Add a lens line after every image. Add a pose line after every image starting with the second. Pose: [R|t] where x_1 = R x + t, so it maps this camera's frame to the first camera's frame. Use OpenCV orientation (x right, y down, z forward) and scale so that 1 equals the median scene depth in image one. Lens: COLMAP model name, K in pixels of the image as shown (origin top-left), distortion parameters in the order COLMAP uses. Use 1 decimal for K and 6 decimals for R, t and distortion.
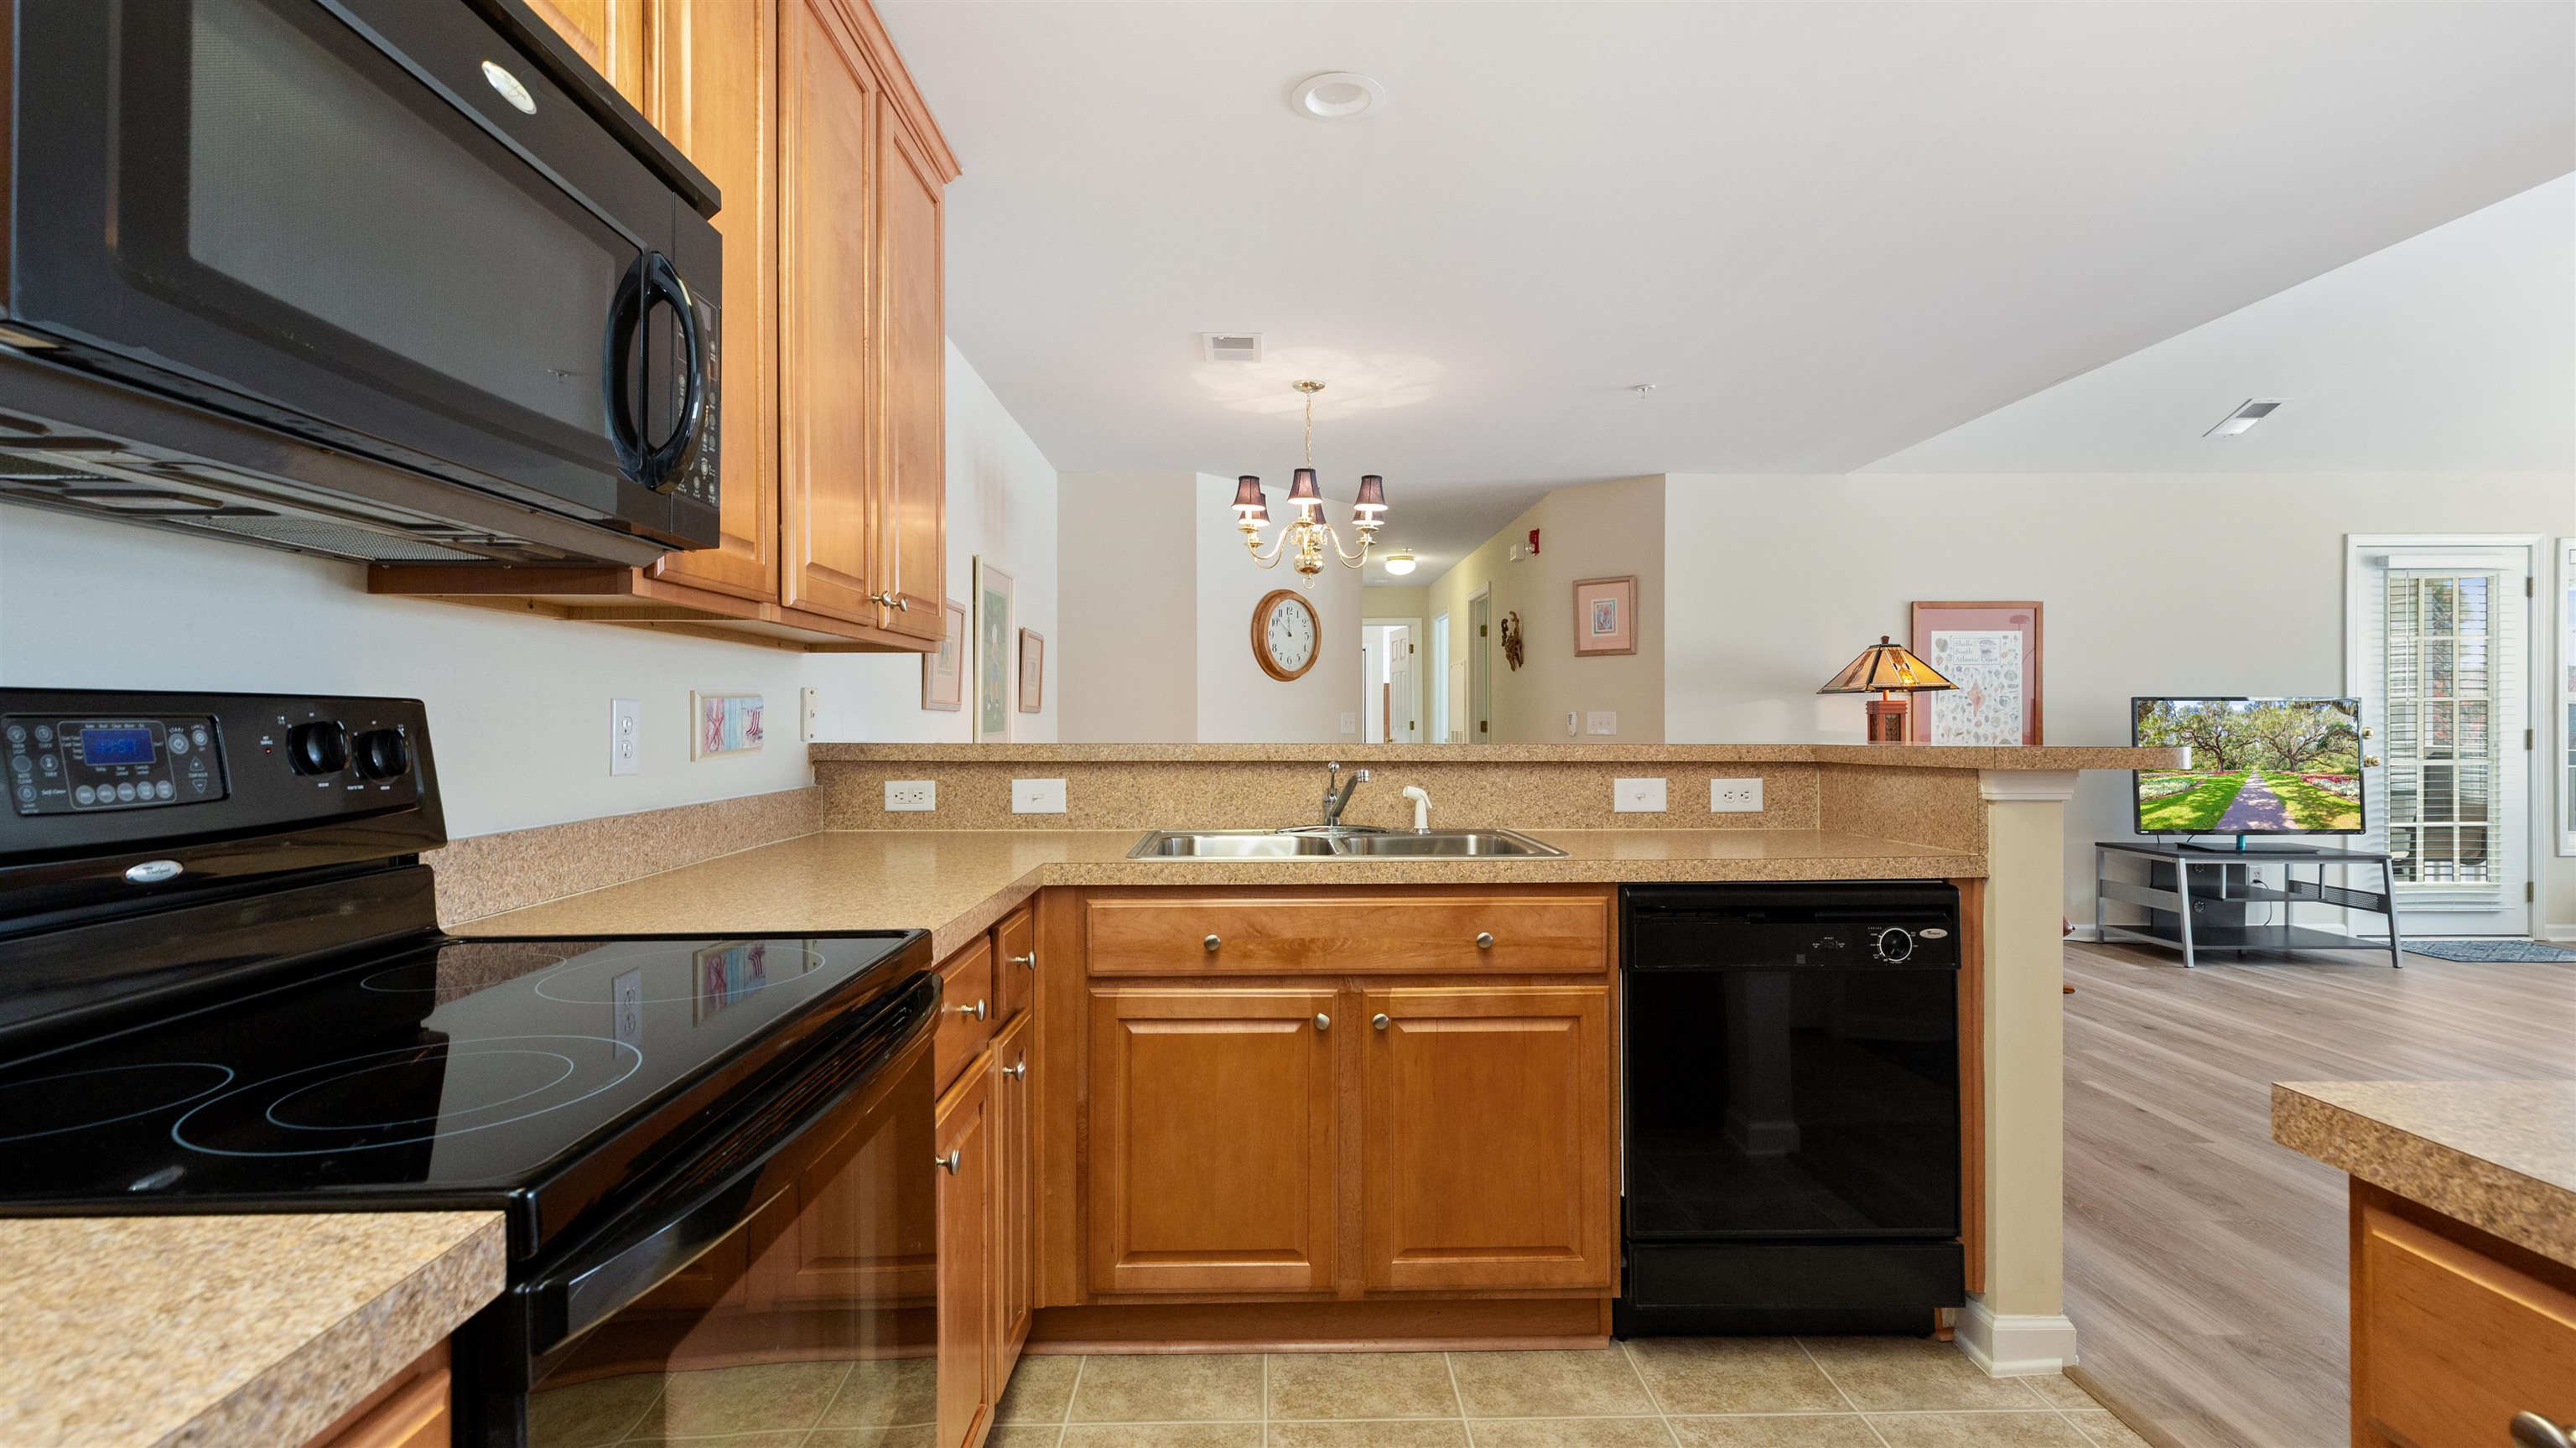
lens RADIAL K [[1167.0, 0, 1284.8], [0, 1167.0, 710.3], [0, 0, 1]] dist [0.005803, 0.000916]
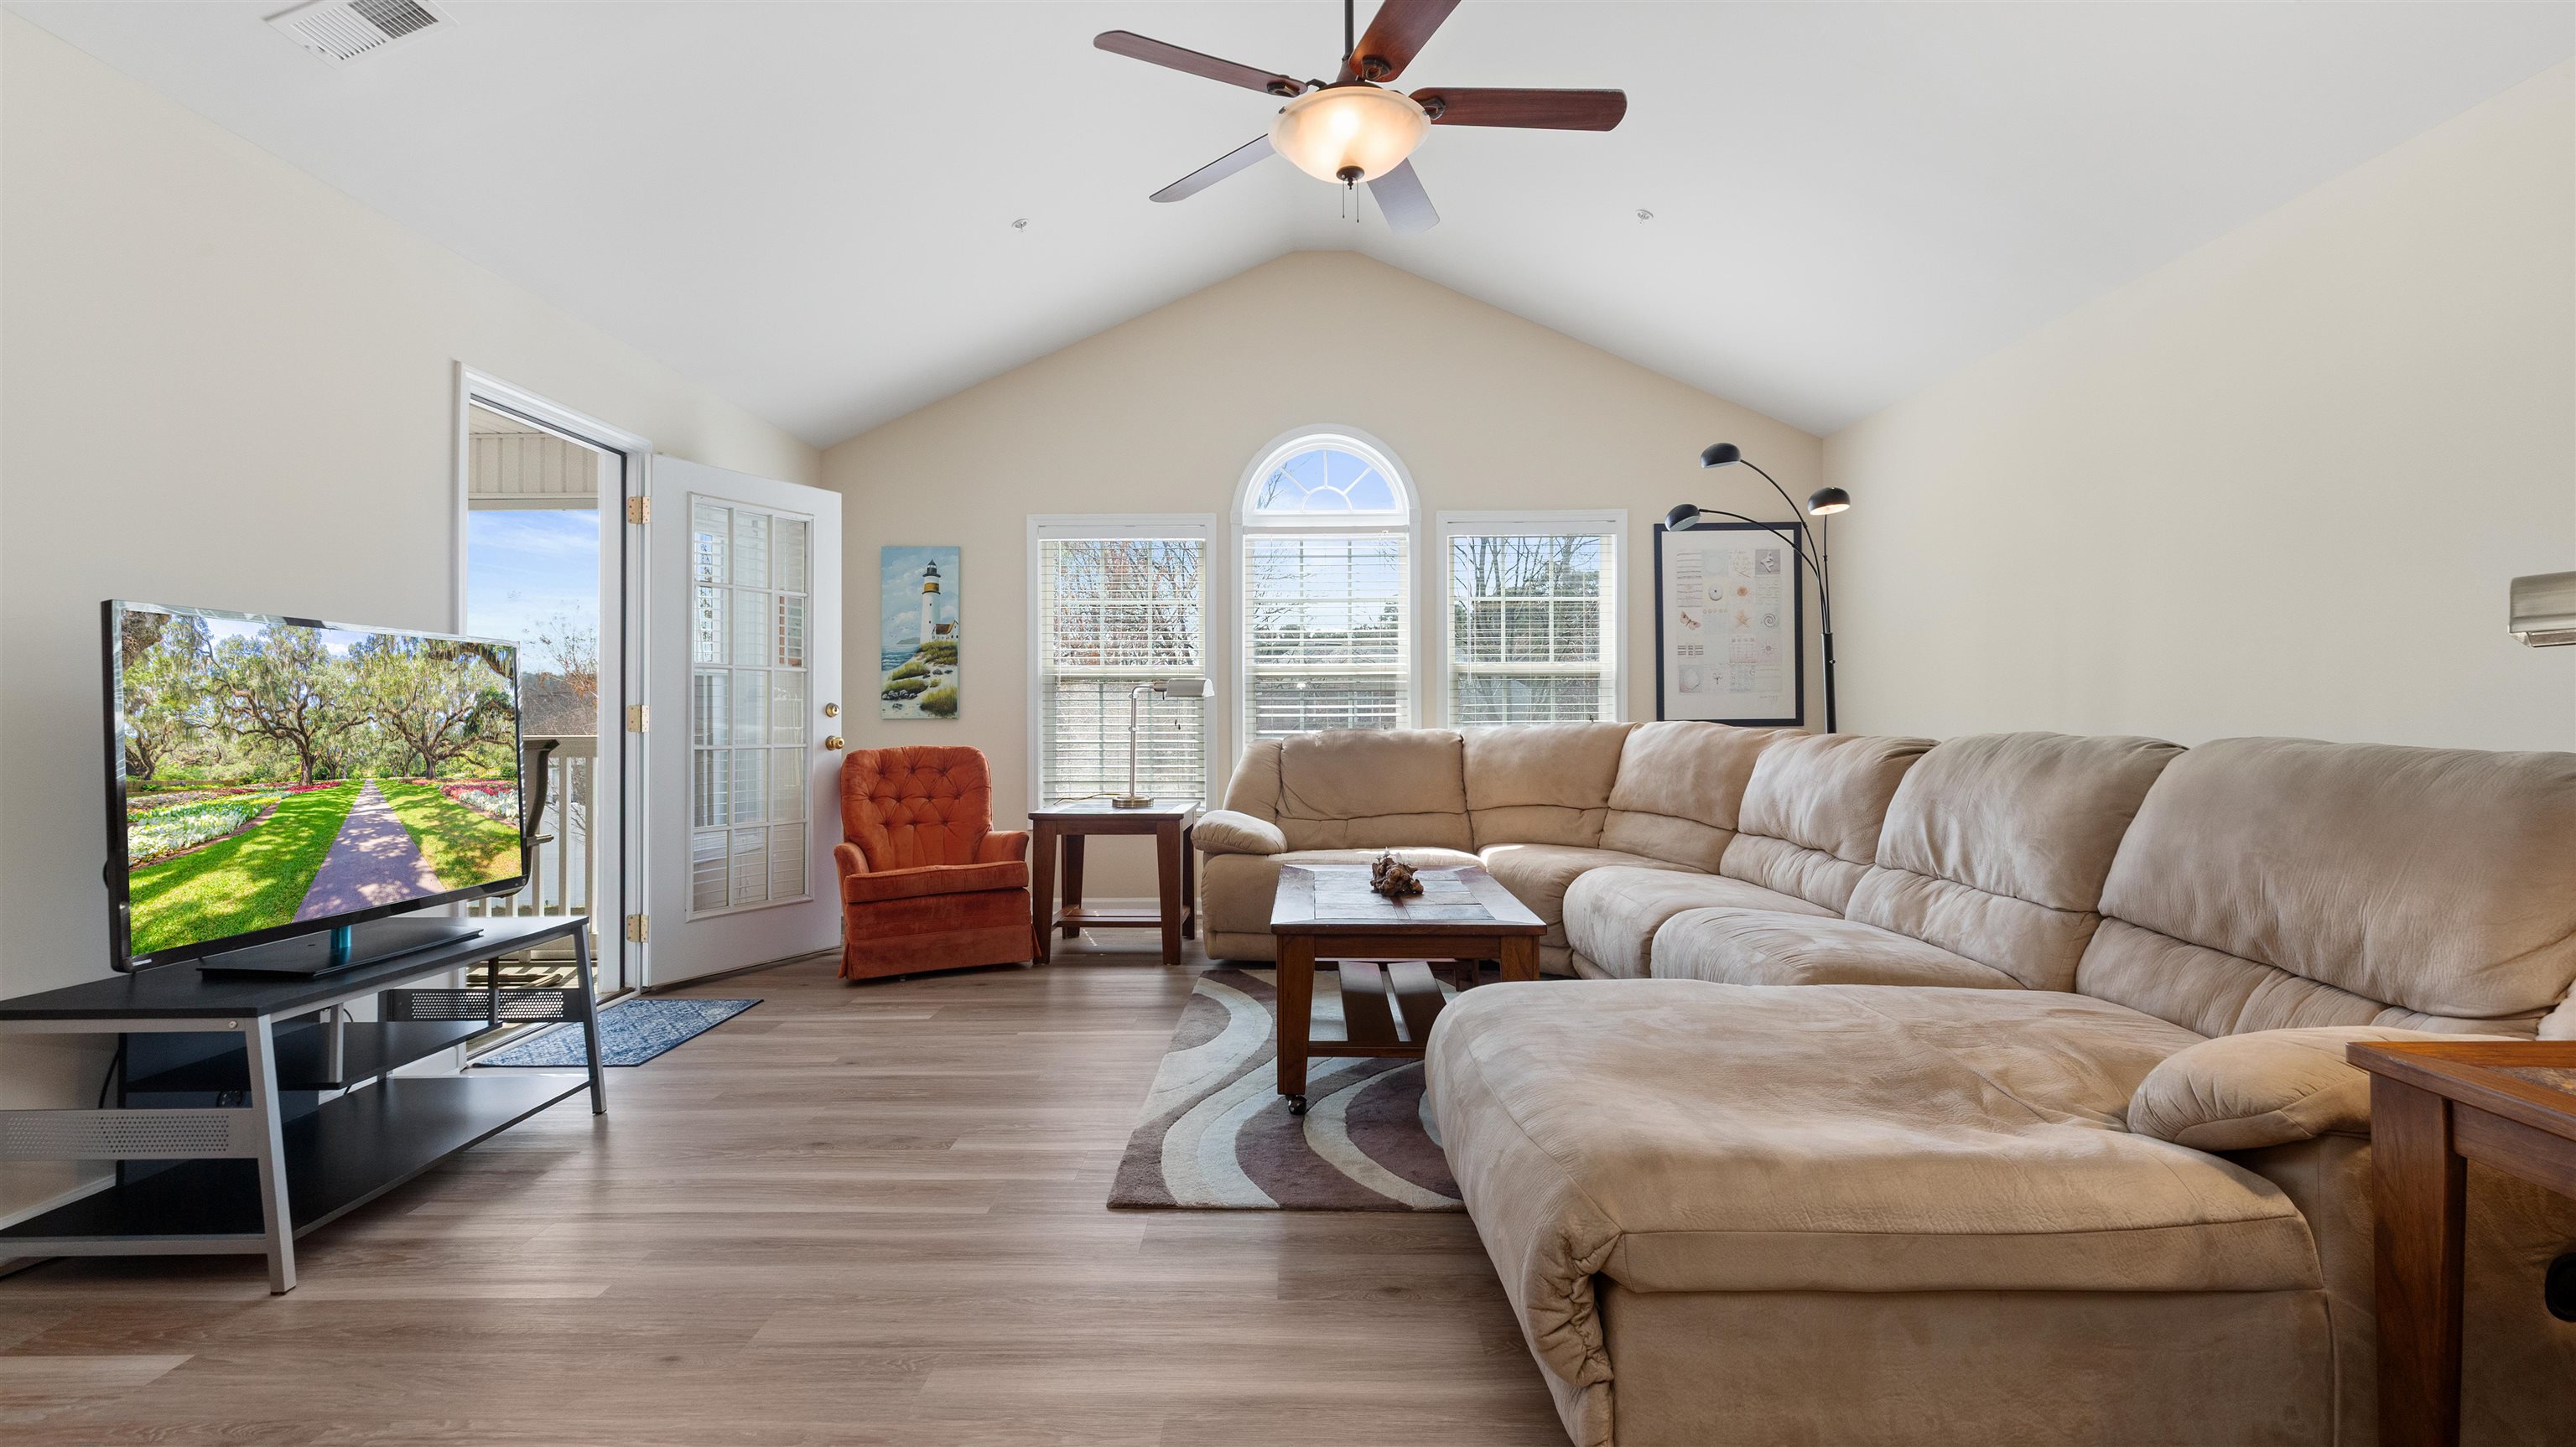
lens RADIAL K [[1182.3, 0, 1284.8], [0, 1182.3, 707.9], [0, 0, 1]] dist [0.005011, 0.000696]
pose [[0.030131, 0.007281, 0.999519, 0.513075], [-0.002779, 0.999970, -0.007200, 0.034626], [-0.999542, -0.002561, 0.030150, 0.878871]]
